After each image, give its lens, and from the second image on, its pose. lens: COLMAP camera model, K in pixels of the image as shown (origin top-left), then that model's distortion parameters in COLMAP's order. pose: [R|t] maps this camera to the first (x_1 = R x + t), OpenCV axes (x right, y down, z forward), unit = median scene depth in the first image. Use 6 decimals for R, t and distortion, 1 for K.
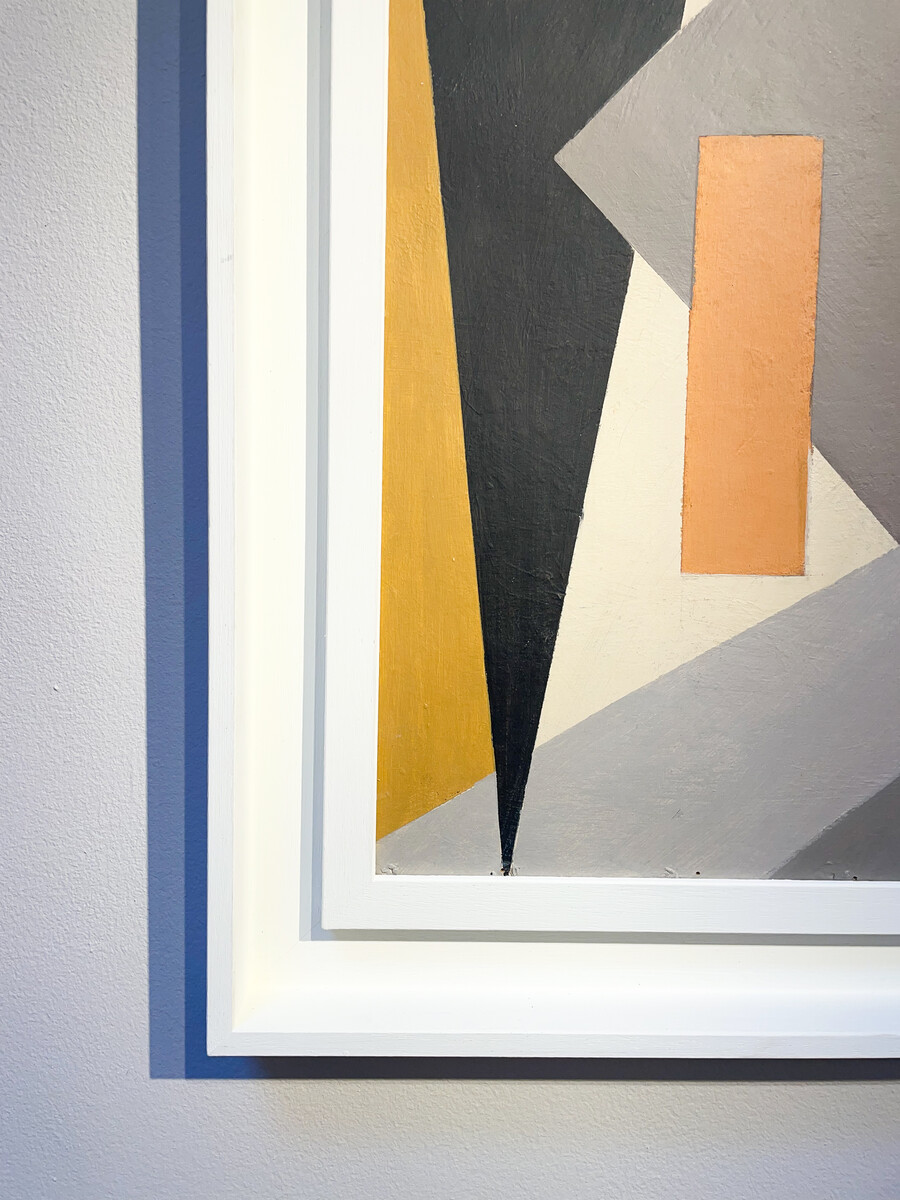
lens RADIAL K [[920.9, 0, 452.7], [0, 920.9, 593.5], [0, 0, 1]] dist [0.071725, -0.102110]
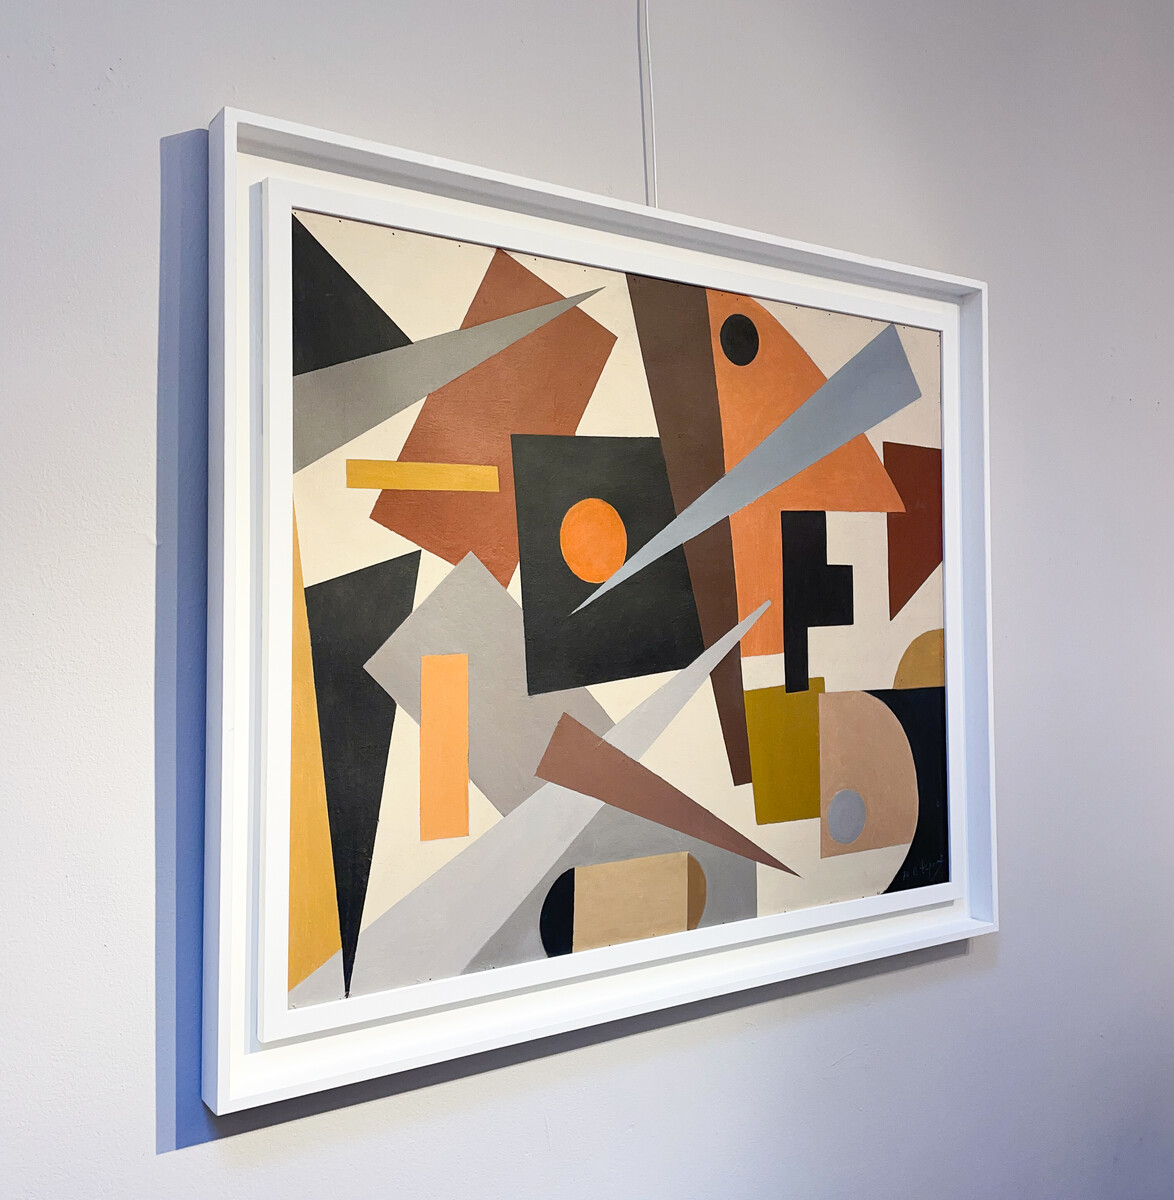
lens RADIAL K [[1152.1, 0, 562.4], [0, 1152.1, 569.9], [0, 0, 1]] dist [0.071144, 0.000000]
pose [[0.860557, -0.006052, 0.509319, -0.887529], [0.058581, 0.994470, -0.087164, -0.413851], [-0.505975, 0.104846, 0.856152, -1.658756]]
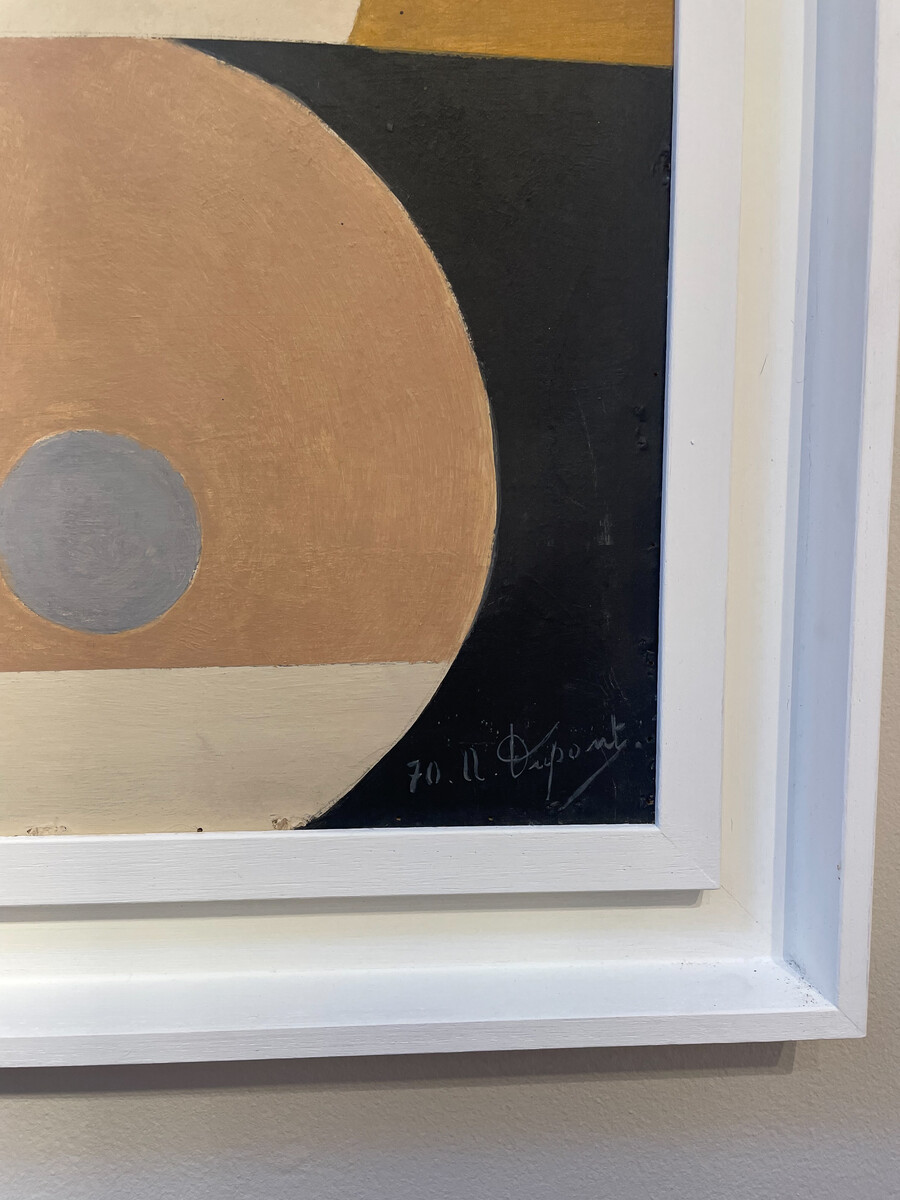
lens RADIAL K [[920.9, 0, 449.7], [0, 920.9, 597.6], [0, 0, 1]] dist [0.071725, -0.102110]
pose [[0.999325, -0.020696, 0.030348, 1.972023], [0.020127, 0.999618, 0.018934, 0.130559], [-0.030728, -0.018311, 0.999360, 0.286044]]
